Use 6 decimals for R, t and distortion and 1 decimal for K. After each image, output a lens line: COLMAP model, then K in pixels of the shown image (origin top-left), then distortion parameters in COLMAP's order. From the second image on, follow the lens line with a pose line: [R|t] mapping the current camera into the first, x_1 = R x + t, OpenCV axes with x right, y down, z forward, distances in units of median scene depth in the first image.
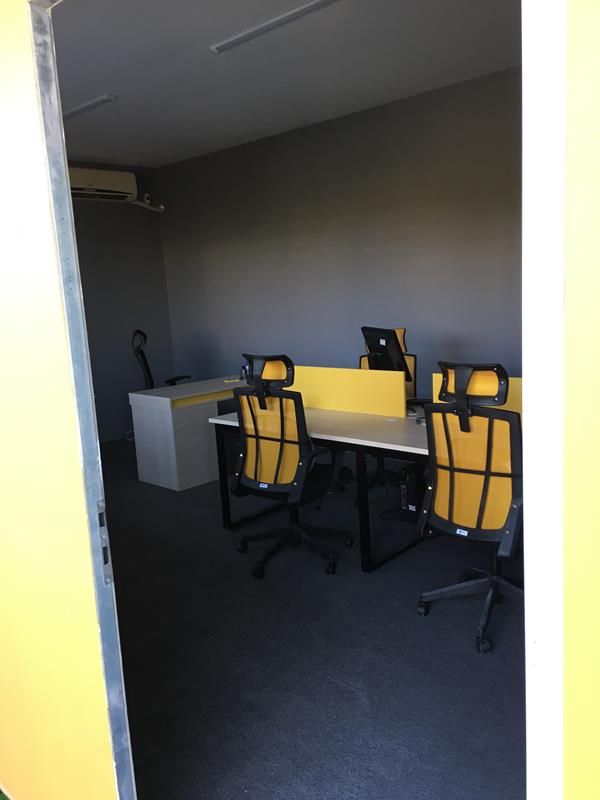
lens RADIAL K [[681.9, 0, 298.5], [0, 681.9, 390.6], [0, 0, 1]] dist [0.079862, -0.096705]
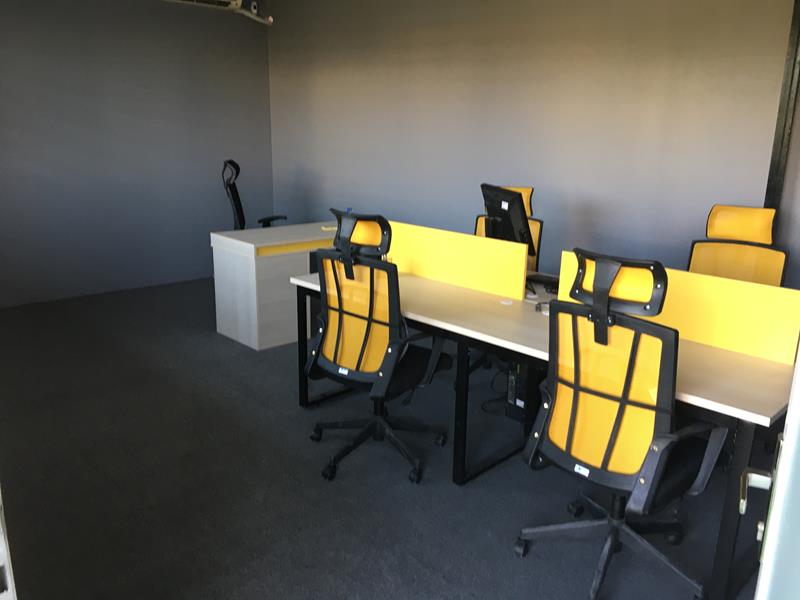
lens RADIAL K [[687.0, 0, 400.0], [0, 687.0, 300.0], [0, 0, 1]] dist [0.083470, -0.117411]
pose [[0.996255, 0.085391, -0.013578, 0.021281], [-0.083522, 0.991032, 0.104307, -0.039360], [0.022363, -0.102783, 0.994452, 0.184301]]
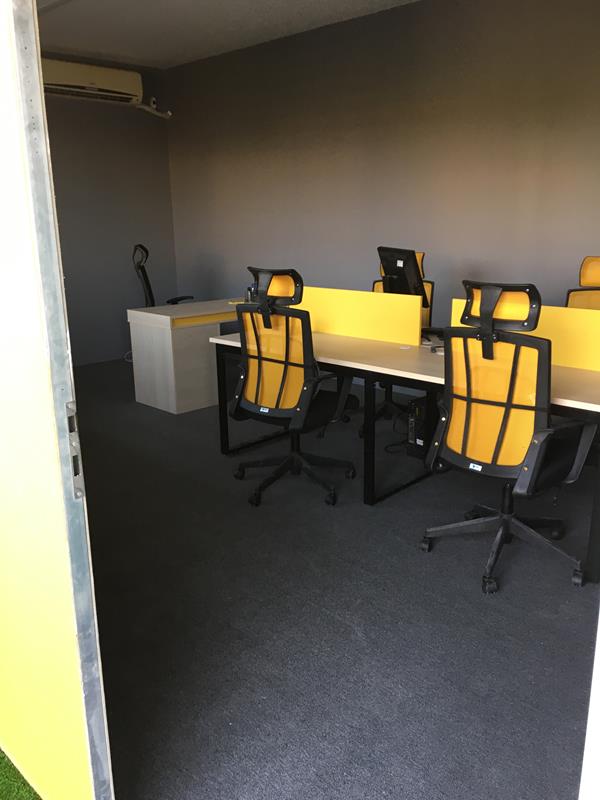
lens RADIAL K [[685.3, 0, 299.3], [0, 685.3, 395.1], [0, 0, 1]] dist [0.084301, -0.114504]
pose [[0.998780, 0.049268, -0.003470, -0.000931], [-0.048670, 0.993745, 0.100512, 0.021809], [0.008400, -0.100220, 0.994930, 0.063935]]
